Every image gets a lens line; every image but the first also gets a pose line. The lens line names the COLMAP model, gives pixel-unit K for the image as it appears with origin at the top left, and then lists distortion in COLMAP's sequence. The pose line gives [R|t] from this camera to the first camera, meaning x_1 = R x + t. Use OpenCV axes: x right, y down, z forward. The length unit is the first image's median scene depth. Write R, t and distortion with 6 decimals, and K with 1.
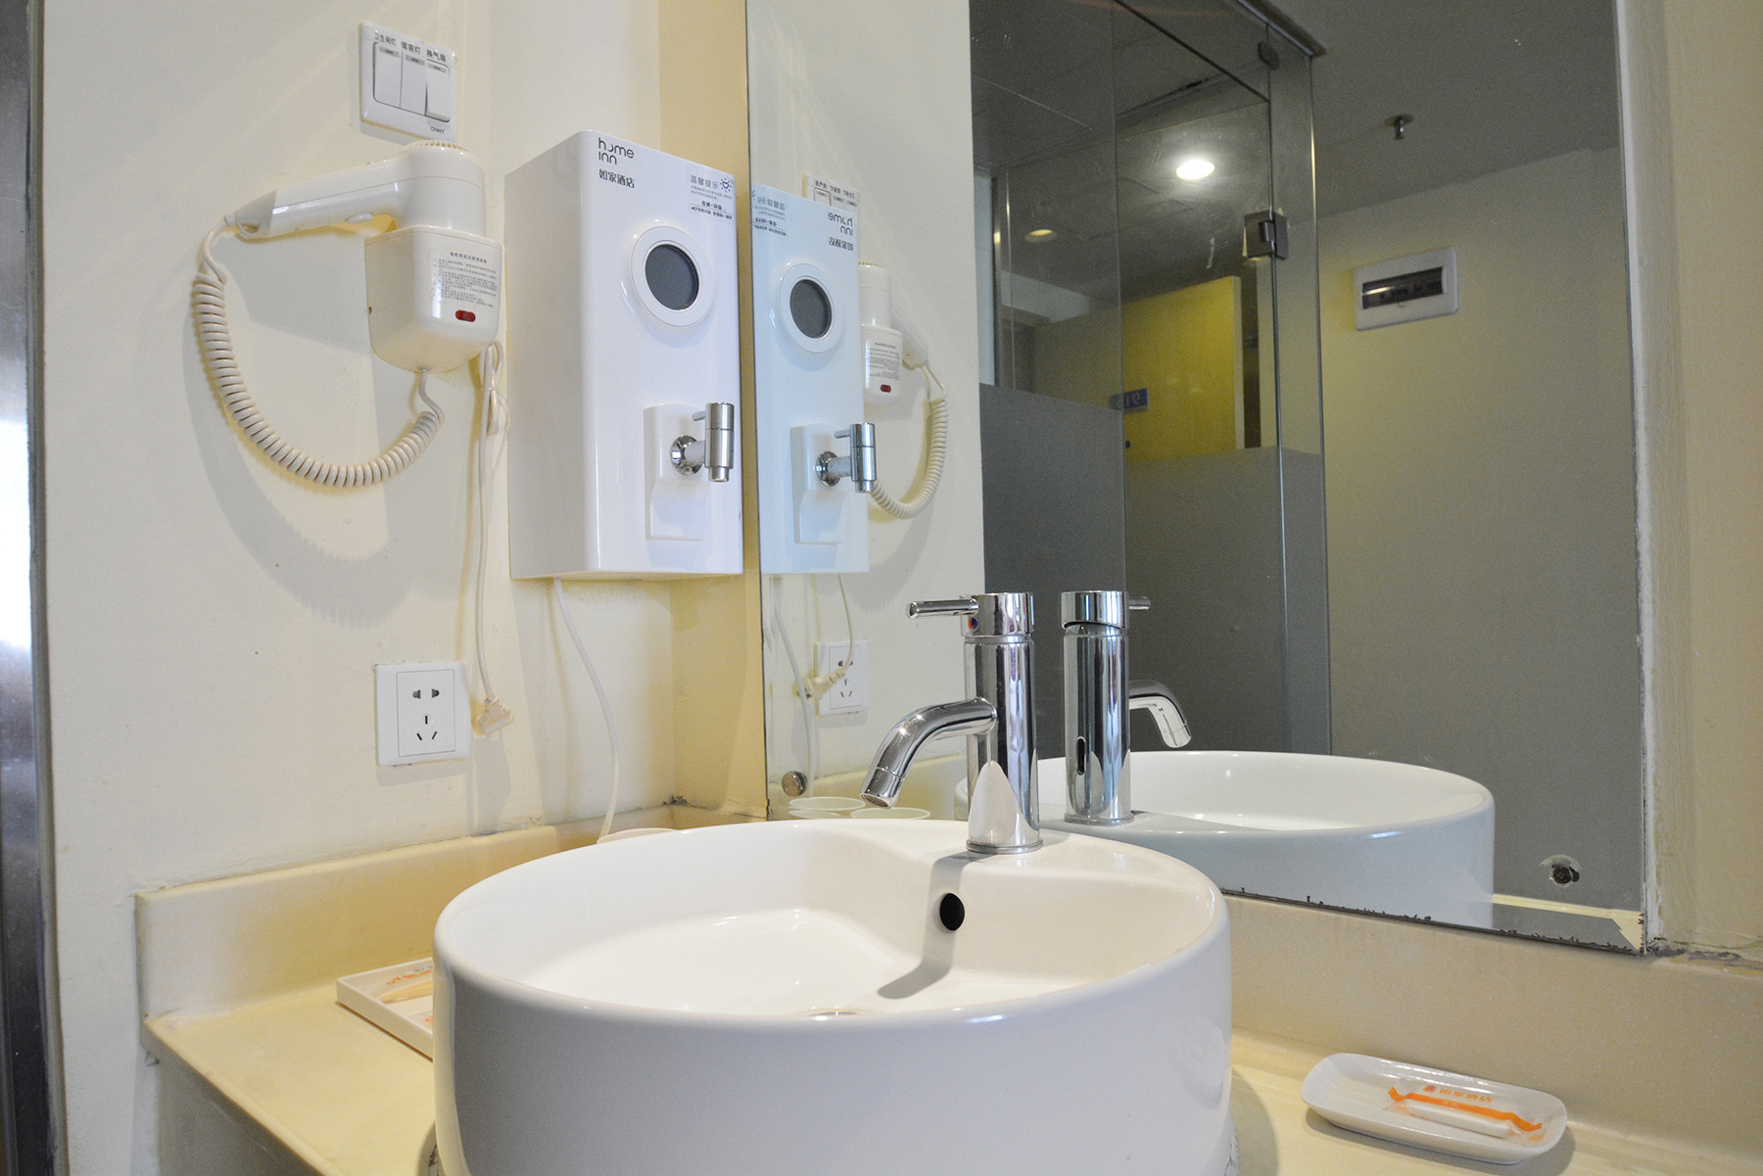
lens RADIAL K [[1148.1, 0, 879.1], [0, 1148.1, 618.8], [0, 0, 1]] dist [-0.042488, 0.005821]
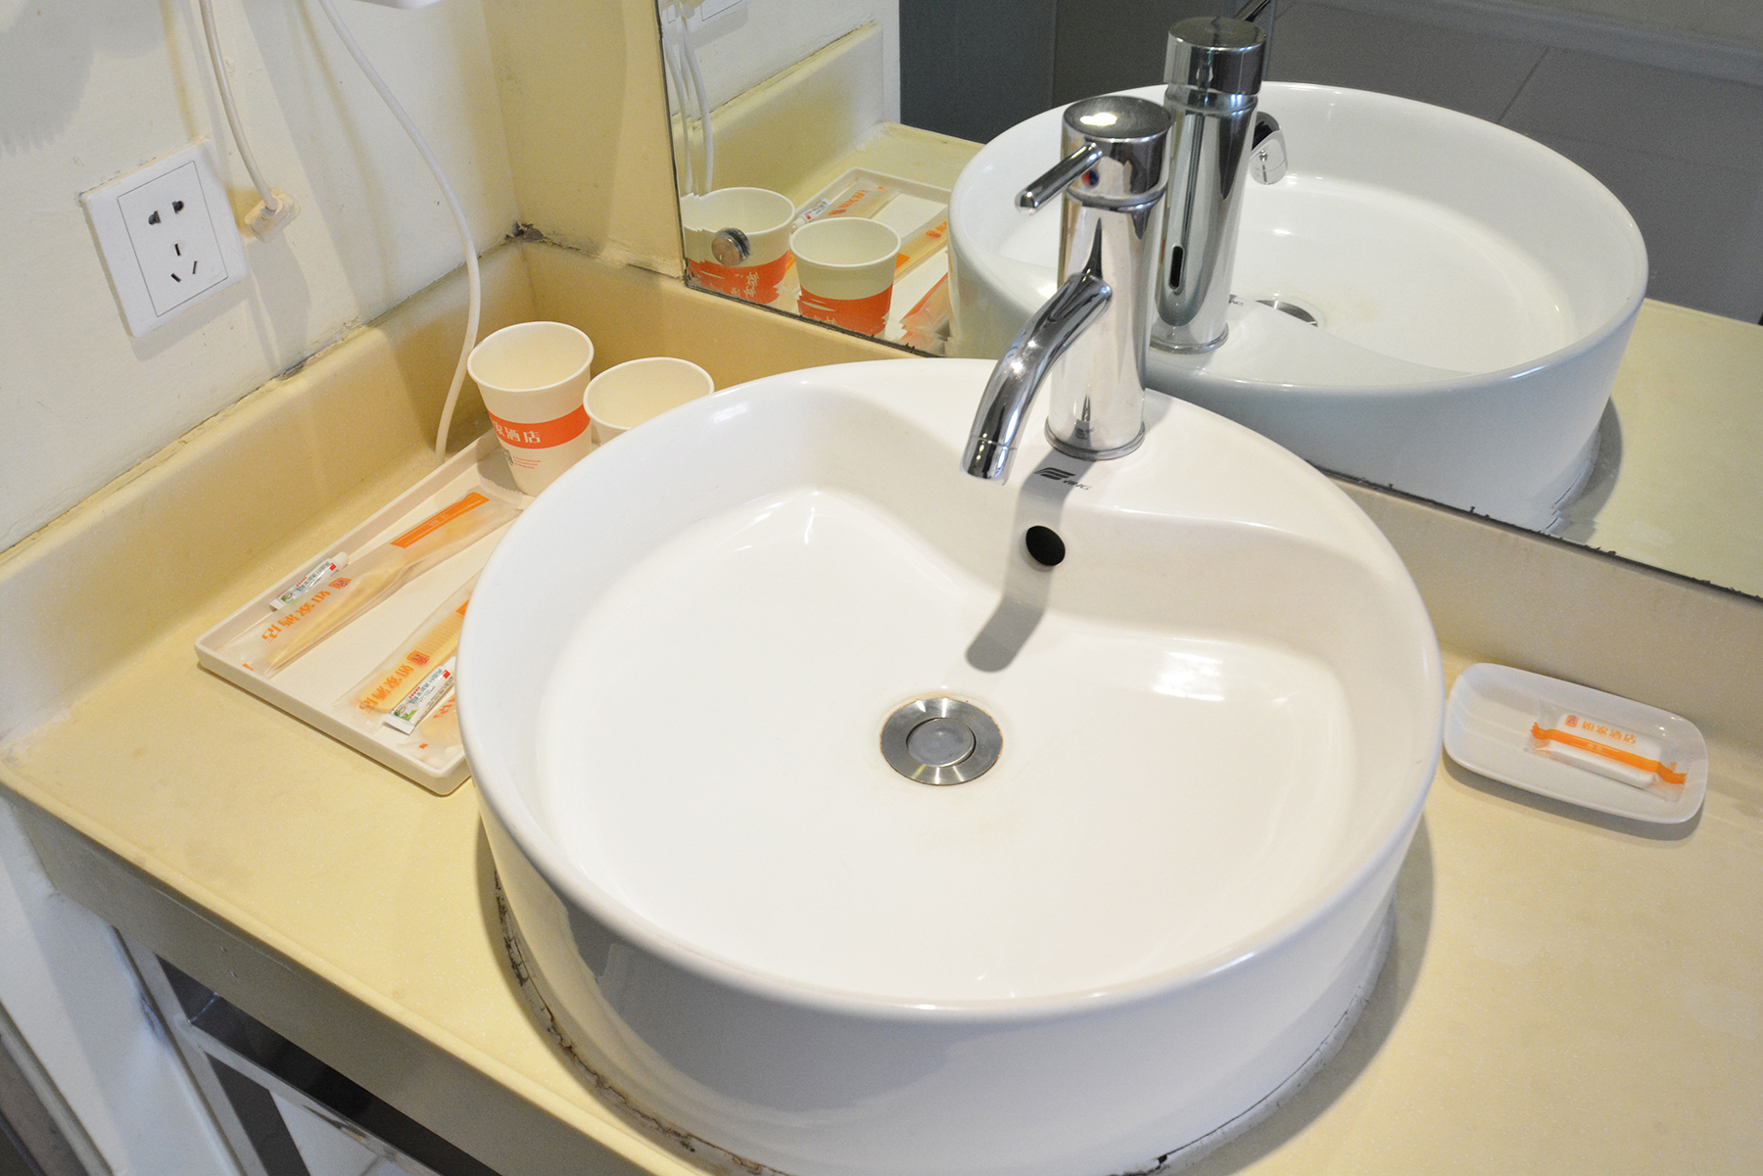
lens RADIAL K [[1492.6, 0, 866.9], [0, 1492.6, 589.0], [0, 0, 1]] dist [-0.073200, 0.005041]
pose [[0.977103, -0.128797, 0.169354, -0.181625], [-0.009139, 0.769822, 0.638193, -0.290326], [-0.212570, -0.625128, 0.751018, 0.181472]]
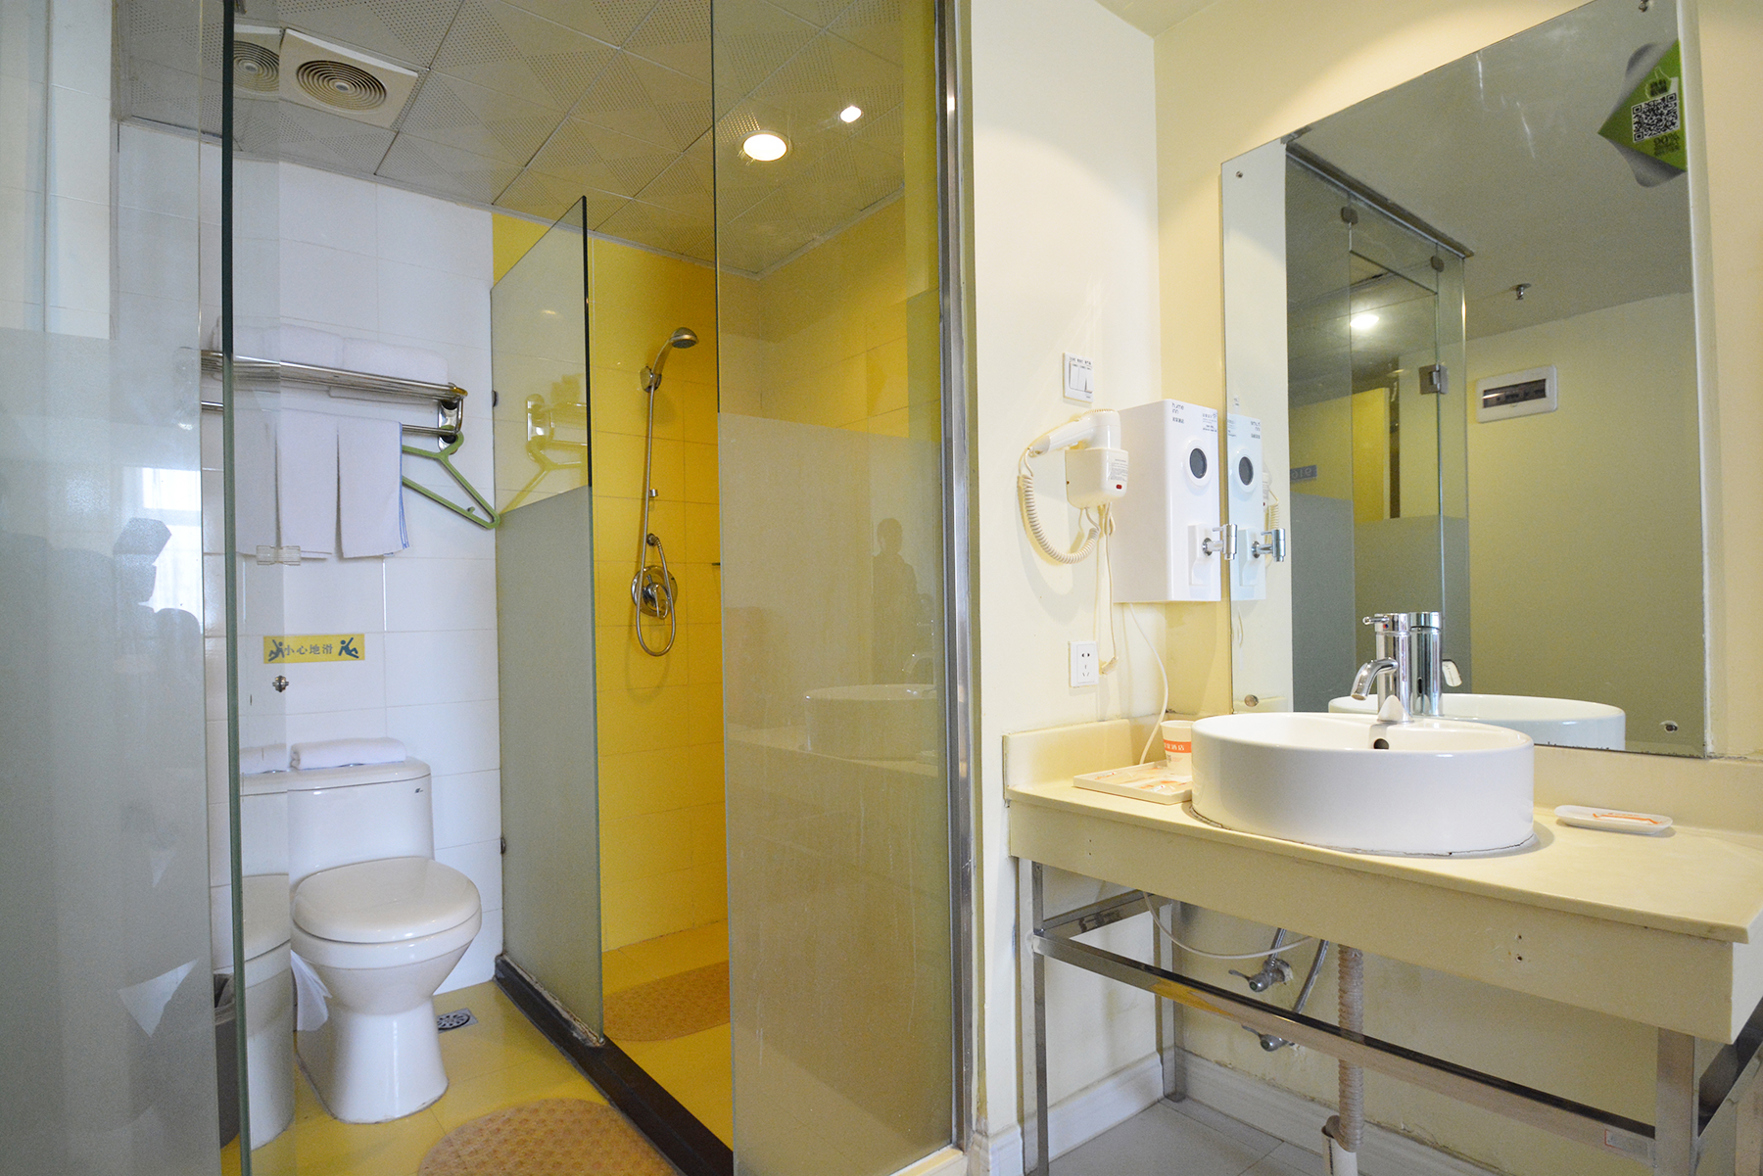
lens RADIAL K [[913.1, 0, 860.1], [0, 913.1, 616.6], [0, 0, 1]] dist [-0.012618, -0.004251]
pose [[0.987672, 0.010387, -0.156195, -0.549544], [-0.011006, 0.999935, -0.003099, 0.001355], [0.156152, 0.004780, 0.987721, -0.805834]]
